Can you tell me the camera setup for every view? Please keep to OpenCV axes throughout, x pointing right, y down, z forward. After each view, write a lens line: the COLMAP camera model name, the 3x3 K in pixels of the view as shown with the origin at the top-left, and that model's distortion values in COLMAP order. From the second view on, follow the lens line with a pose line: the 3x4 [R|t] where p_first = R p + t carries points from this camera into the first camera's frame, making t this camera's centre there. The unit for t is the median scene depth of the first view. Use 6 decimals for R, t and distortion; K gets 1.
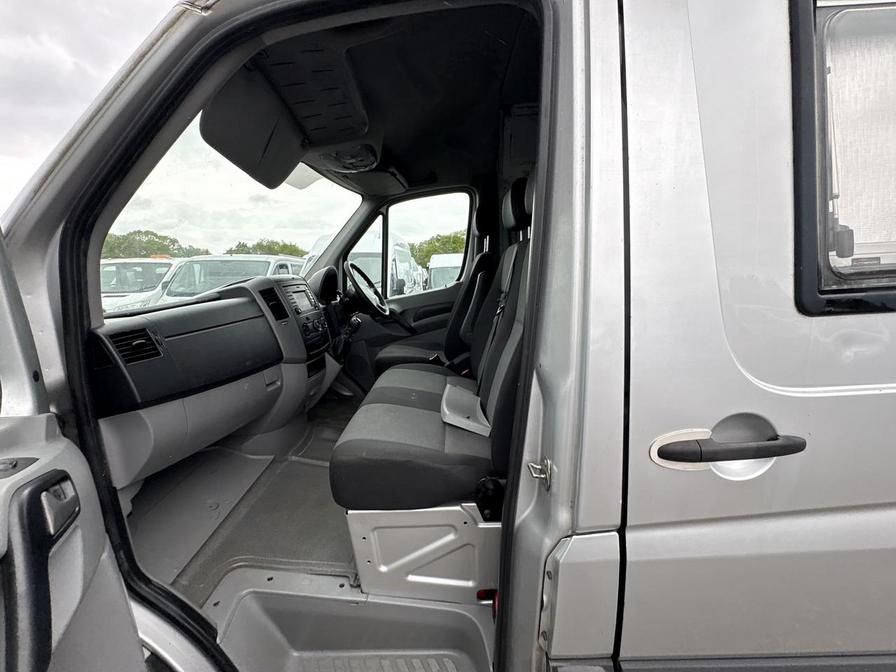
lens RADIAL K [[355.5, 0, 448.9], [0, 355.5, 334.3], [0, 0, 1]] dist [0.000614, -0.000223]
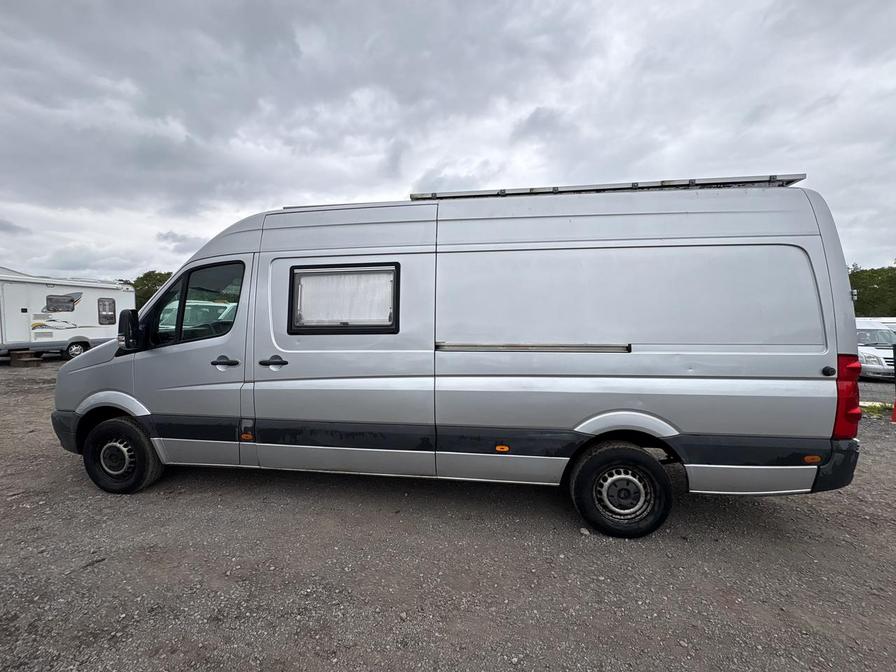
lens RADIAL K [[355.9, 0, 448.3], [0, 355.9, 338.8], [0, 0, 1]] dist [0.001257, -0.000374]
pose [[0.989536, 0.051187, -0.134905, 1.431676], [-0.067335, 0.990728, -0.117997, 0.159661], [0.127614, 0.125846, 0.983808, -1.276992]]
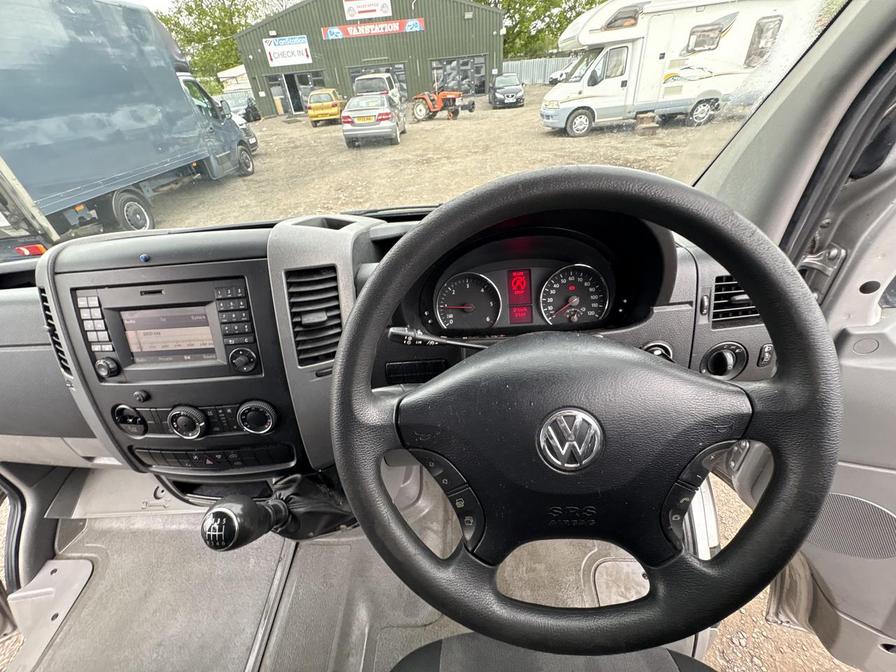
lens RADIAL K [[359.2, 0, 448.3], [0, 359.2, 338.7], [0, 0, 1]] dist [-0.000235, 0.000455]
pose [[-0.038210, 0.608010, -0.793009, -0.169910], [-0.077529, 0.789393, 0.608973, -0.296015], [0.996258, 0.084751, 0.016976, 1.199079]]
